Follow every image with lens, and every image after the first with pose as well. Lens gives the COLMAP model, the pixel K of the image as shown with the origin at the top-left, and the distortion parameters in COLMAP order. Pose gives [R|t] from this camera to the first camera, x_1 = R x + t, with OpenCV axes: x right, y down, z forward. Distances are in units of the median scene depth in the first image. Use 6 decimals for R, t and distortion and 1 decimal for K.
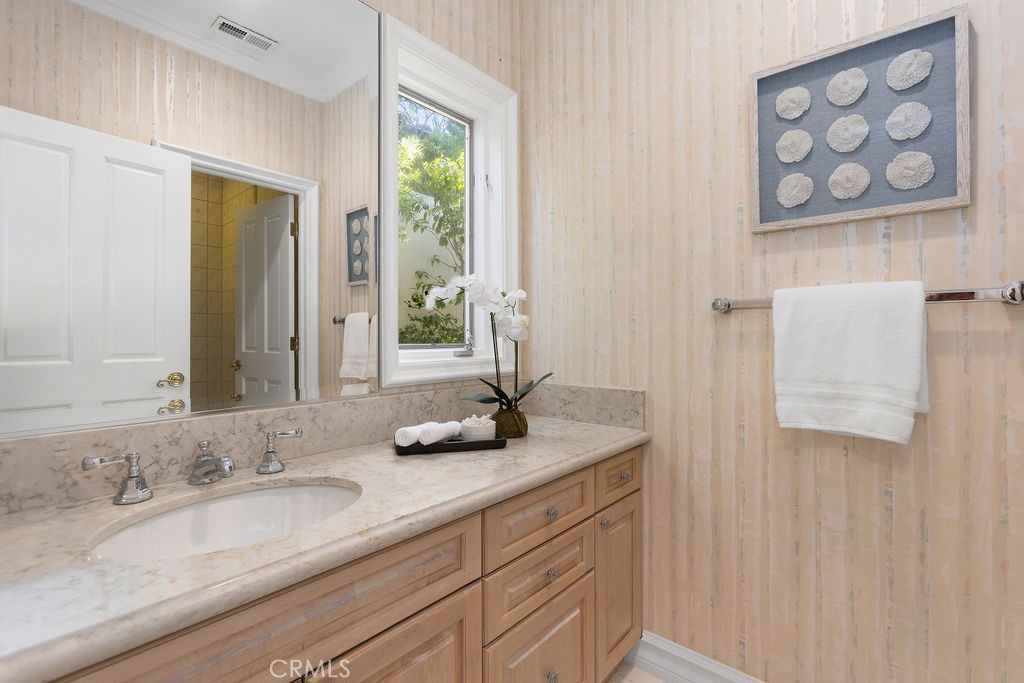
lens RADIAL K [[464.7, 0, 512.8], [0, 464.7, 339.4], [0, 0, 1]] dist [-0.012902, 0.005523]
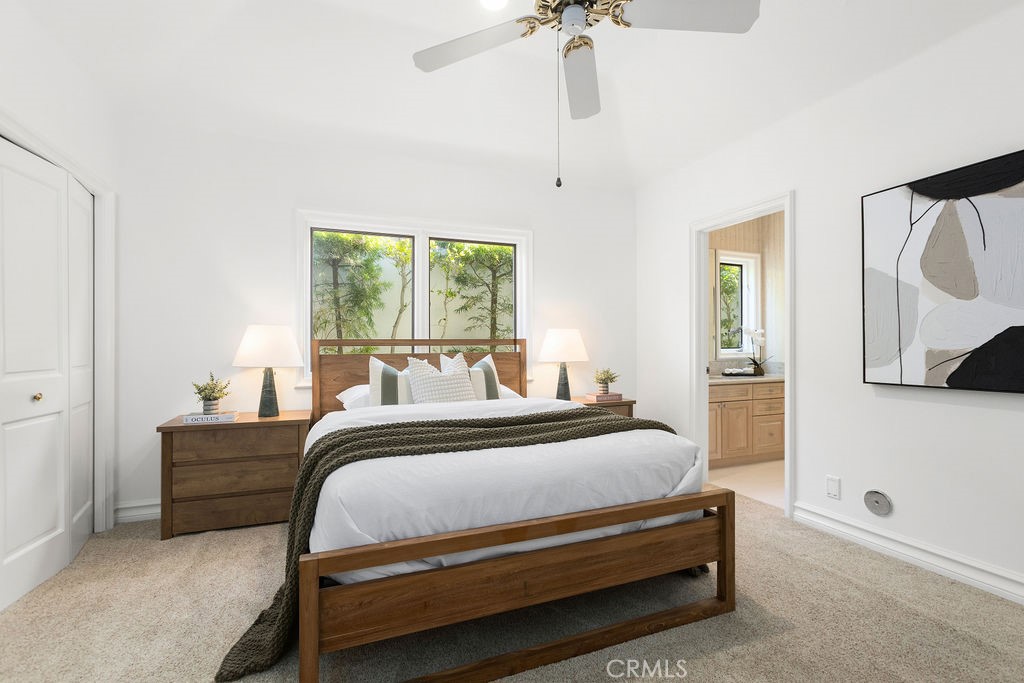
lens RADIAL K [[464.7, 0, 510.7], [0, 464.7, 346.3], [0, 0, 1]] dist [-0.012902, 0.005523]
pose [[0.891973, 0.004079, -0.452071, -0.079248], [-0.002282, 0.999987, 0.004520, -0.007608], [0.452084, -0.003000, 0.891970, -2.481909]]
